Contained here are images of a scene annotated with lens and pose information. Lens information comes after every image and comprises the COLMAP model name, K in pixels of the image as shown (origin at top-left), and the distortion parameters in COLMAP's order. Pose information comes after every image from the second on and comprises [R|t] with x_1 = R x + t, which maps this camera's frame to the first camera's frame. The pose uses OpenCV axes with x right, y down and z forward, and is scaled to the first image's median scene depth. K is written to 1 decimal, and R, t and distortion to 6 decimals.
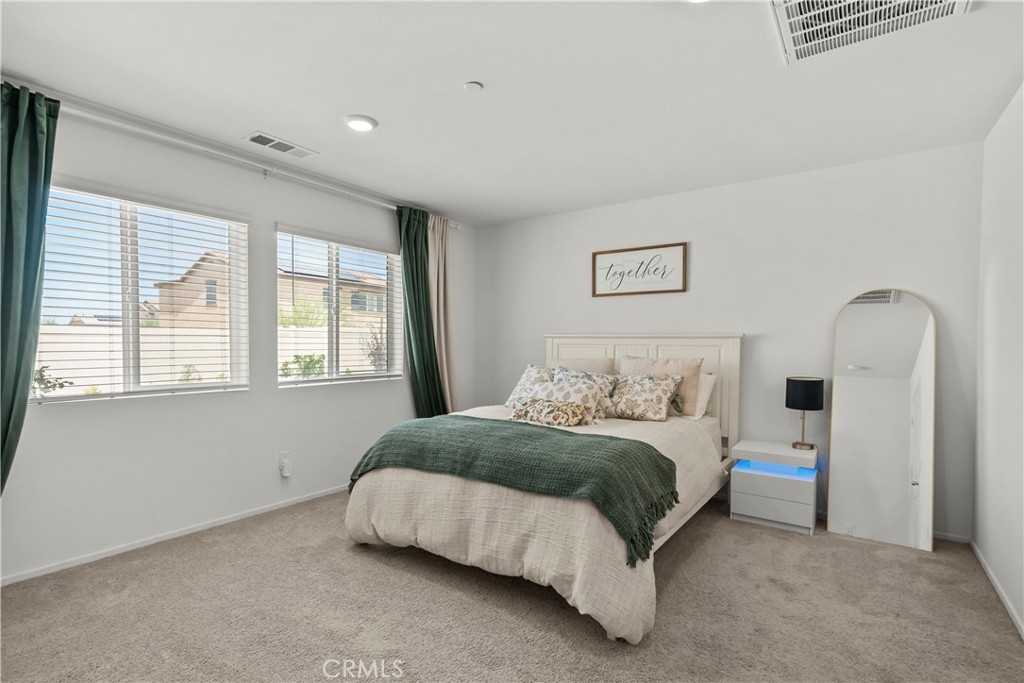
lens RADIAL K [[474.3, 0, 513.1], [0, 474.3, 358.3], [0, 0, 1]] dist [0.000723, -0.000234]
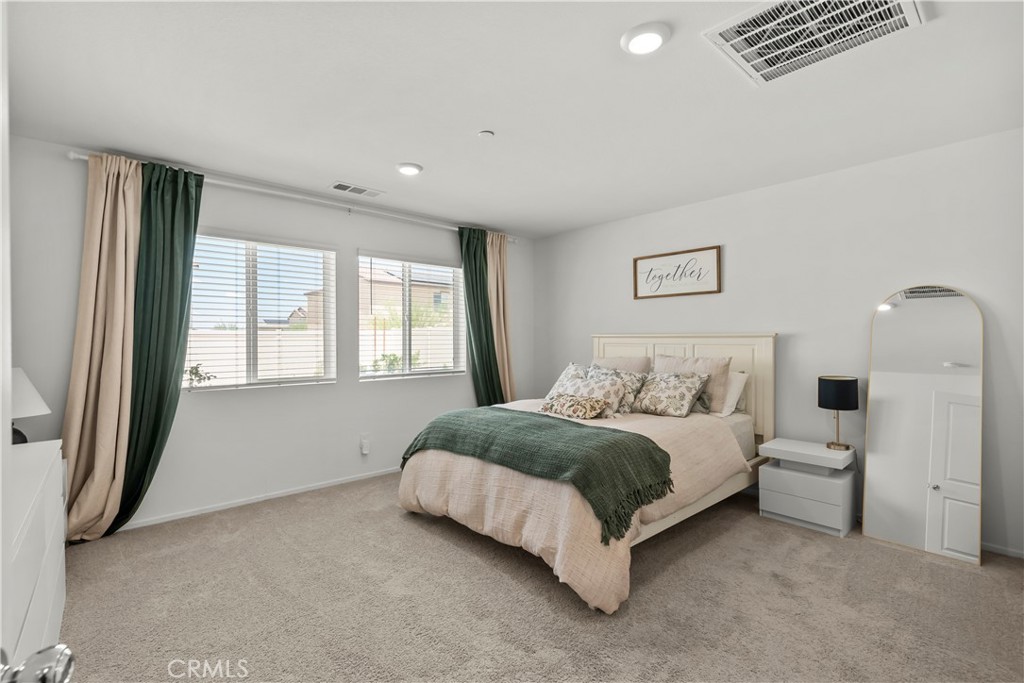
lens RADIAL K [[445.7, 0, 512.0], [0, 445.7, 341.5], [0, 0, 1]] dist [0.000473, 0.000176]
pose [[0.977257, -0.008152, -0.211900, 0.156455], [0.002324, 0.999613, -0.027735, -0.009556], [0.212044, 0.026612, 0.976898, -0.059047]]
